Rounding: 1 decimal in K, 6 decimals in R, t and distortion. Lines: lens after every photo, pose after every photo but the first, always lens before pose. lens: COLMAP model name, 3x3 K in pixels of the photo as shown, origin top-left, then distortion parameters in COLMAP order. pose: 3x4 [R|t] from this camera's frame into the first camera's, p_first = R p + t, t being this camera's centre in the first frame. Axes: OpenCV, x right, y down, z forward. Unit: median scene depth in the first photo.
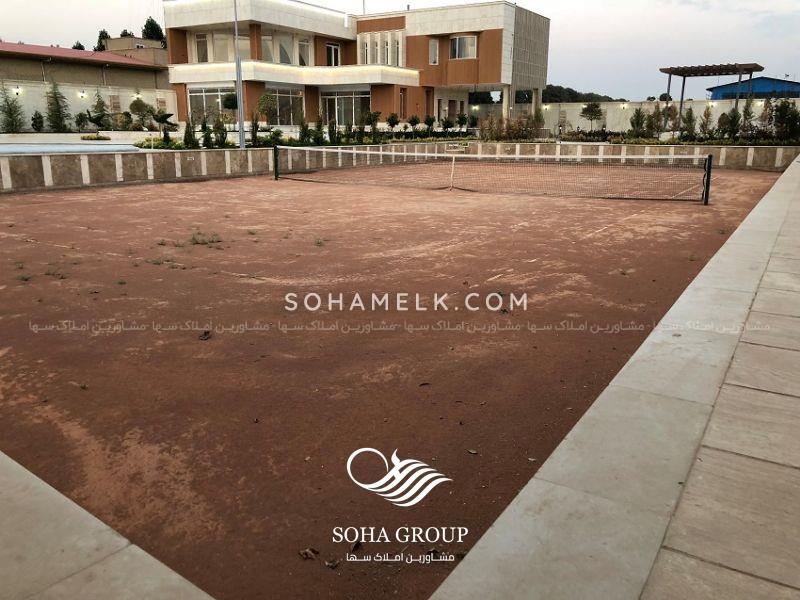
lens RADIAL K [[658.0, 0, 398.0], [0, 658.0, 297.7], [0, 0, 1]] dist [0.028564, -0.019142]
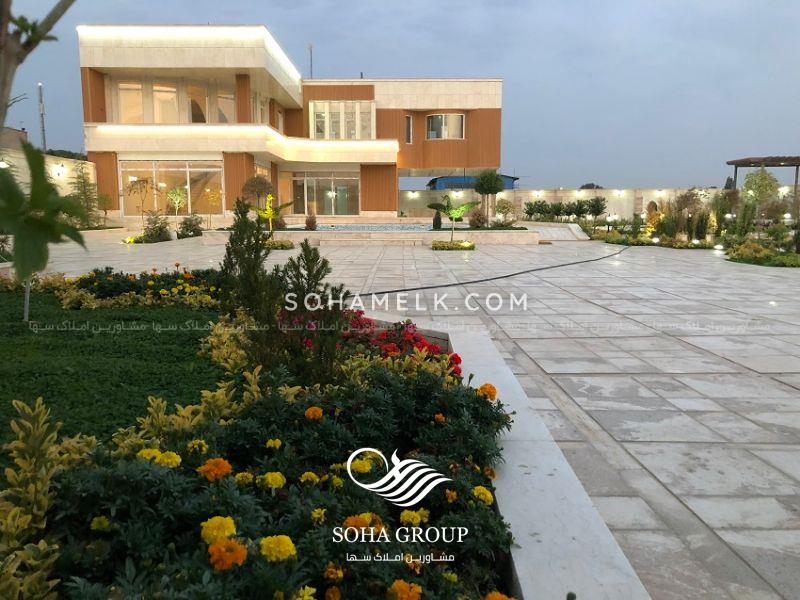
lens RADIAL K [[658.0, 0, 399.8], [0, 658.0, 305.7], [0, 0, 1]] dist [0.028564, -0.019142]
pose [[0.850266, -0.077757, 0.520578, -0.419368], [0.131418, 0.989066, -0.066913, -0.094412], [-0.509683, 0.125307, 0.851188, 0.319071]]
